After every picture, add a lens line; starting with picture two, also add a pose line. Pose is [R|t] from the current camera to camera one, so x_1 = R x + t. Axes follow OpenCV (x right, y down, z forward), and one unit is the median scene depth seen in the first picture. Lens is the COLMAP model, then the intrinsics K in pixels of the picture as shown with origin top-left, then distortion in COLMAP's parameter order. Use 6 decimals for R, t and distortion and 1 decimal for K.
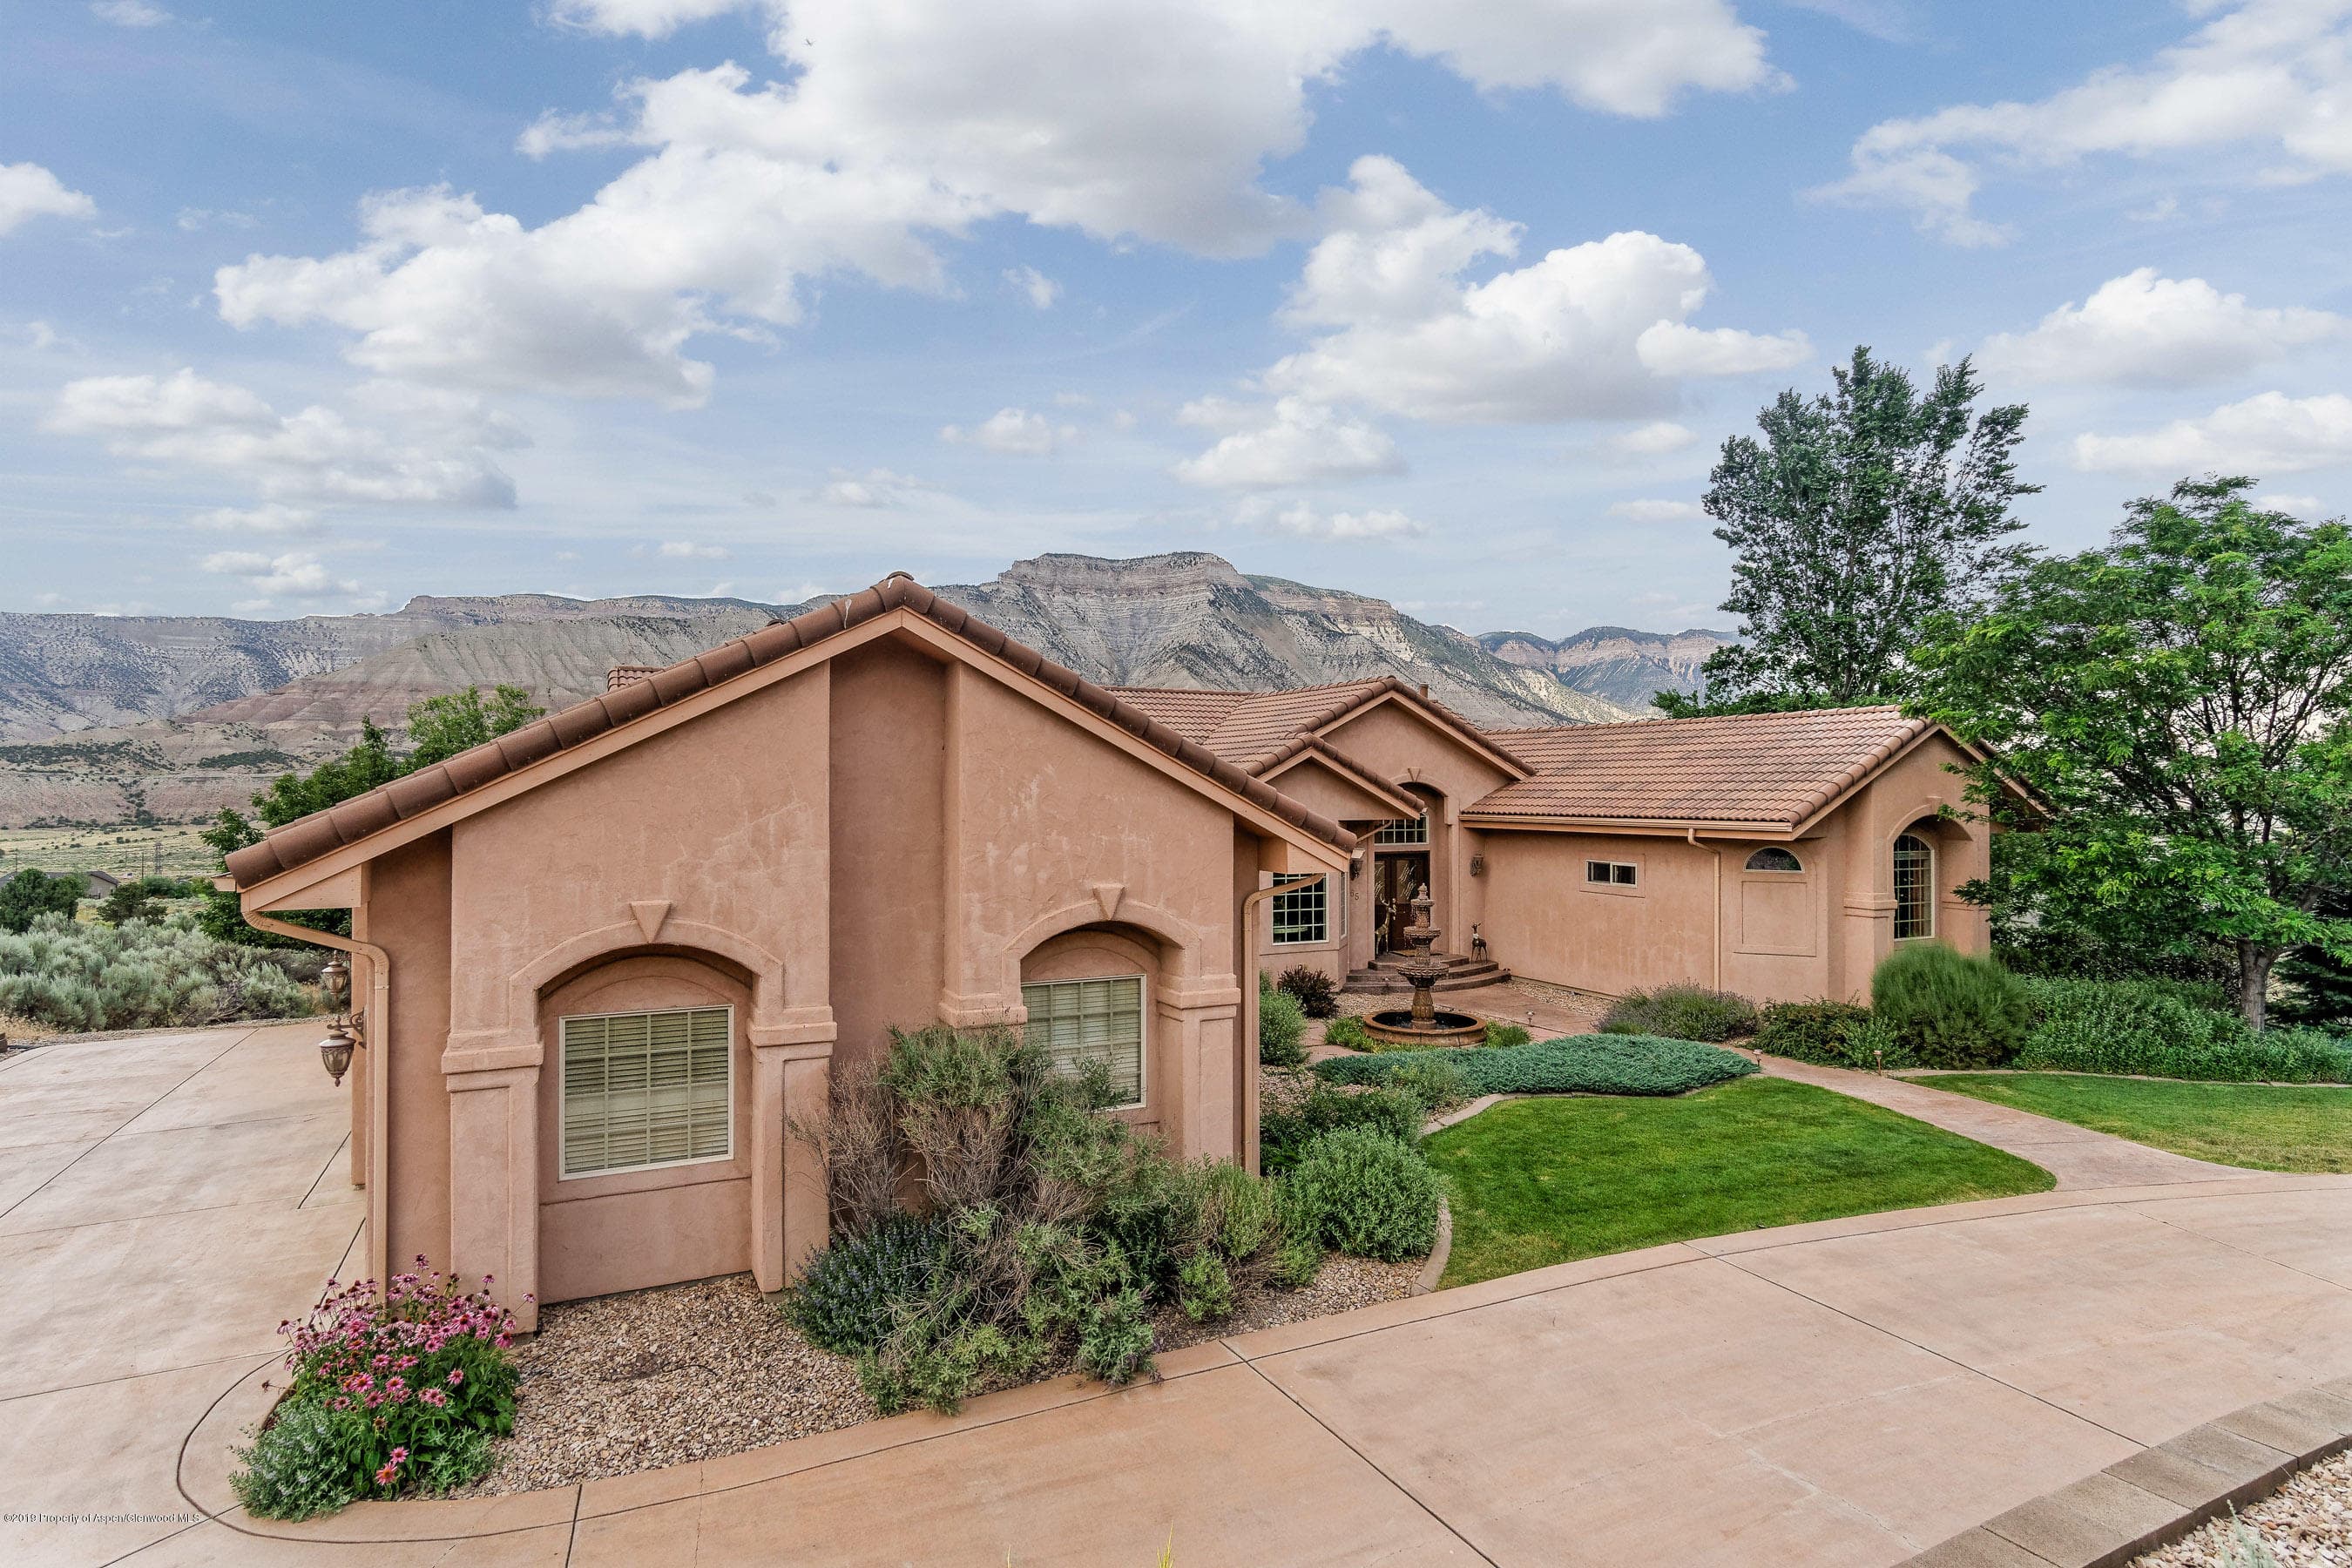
lens RADIAL K [[1224.1, 0, 1147.2], [0, 1224.1, 791.7], [0, 0, 1]] dist [-0.000690, 0.000621]
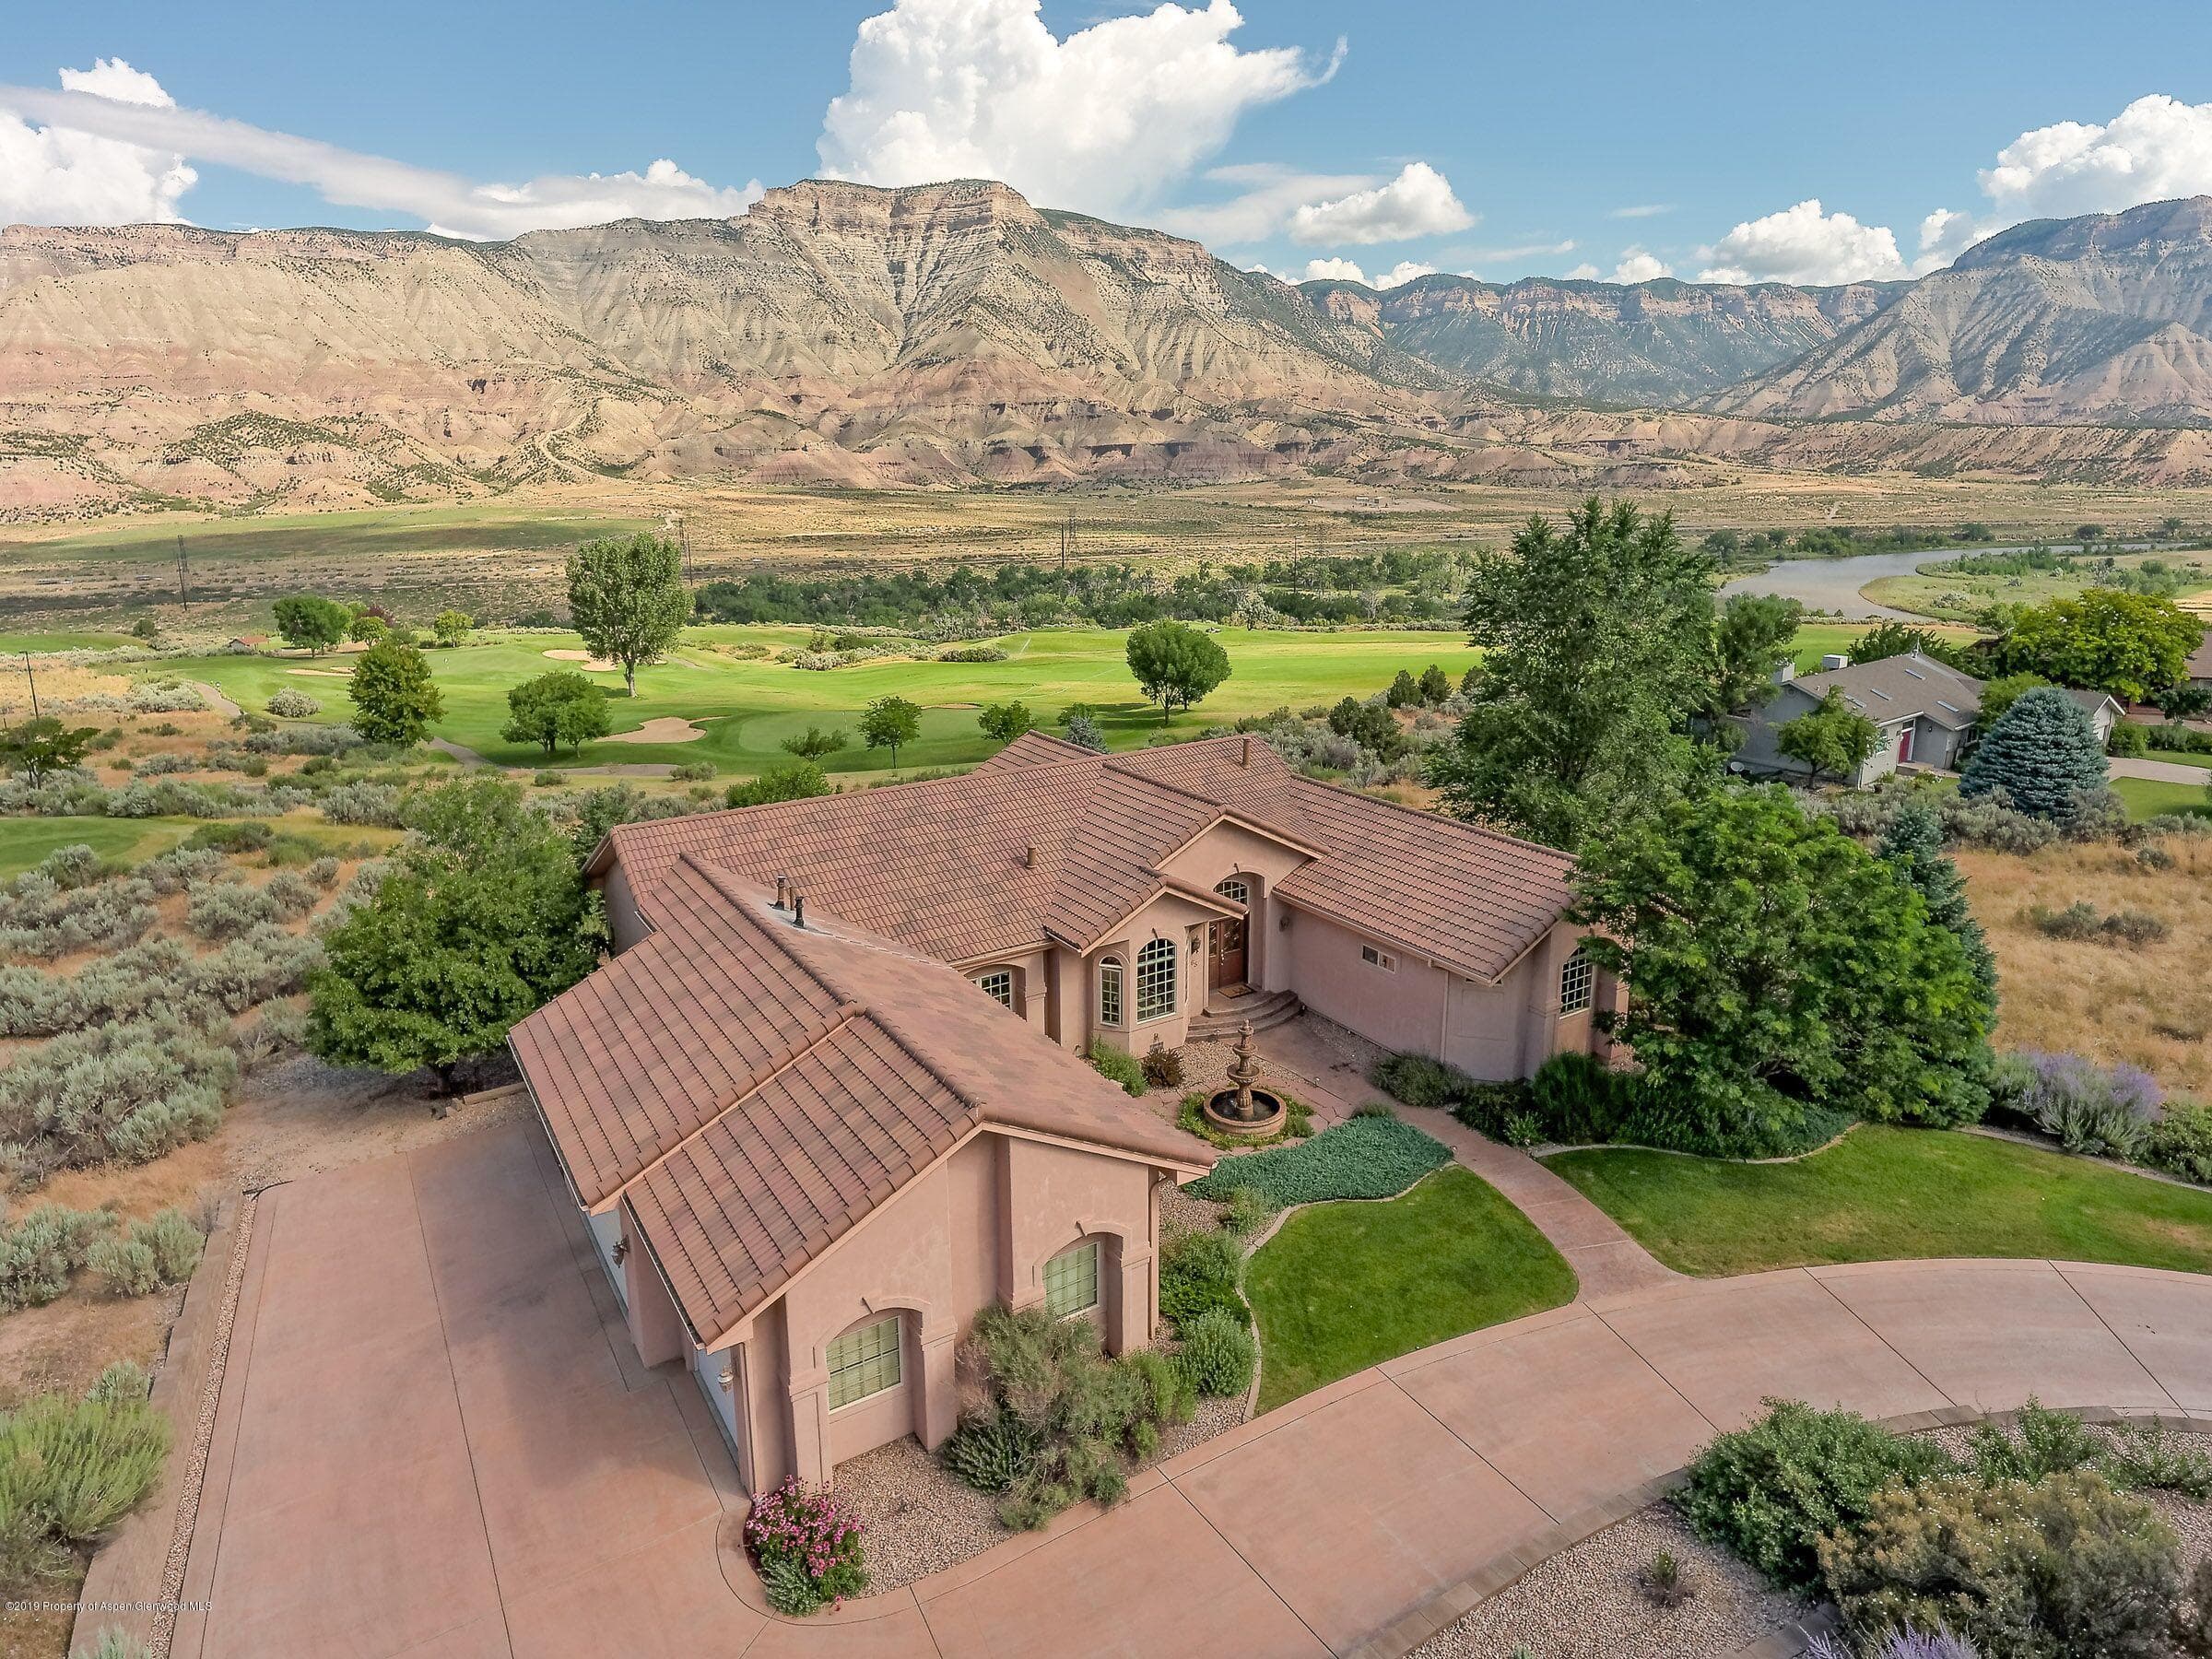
lens RADIAL K [[1329.0, 0, 1084.7], [0, 1329.0, 786.9], [0, 0, 1]] dist [0.001691, -0.001188]
pose [[0.993743, -0.032957, 0.106721, -0.093879], [0.006203, 0.970288, 0.241874, -0.437126], [-0.111522, -0.239698, 0.964421, -0.326446]]
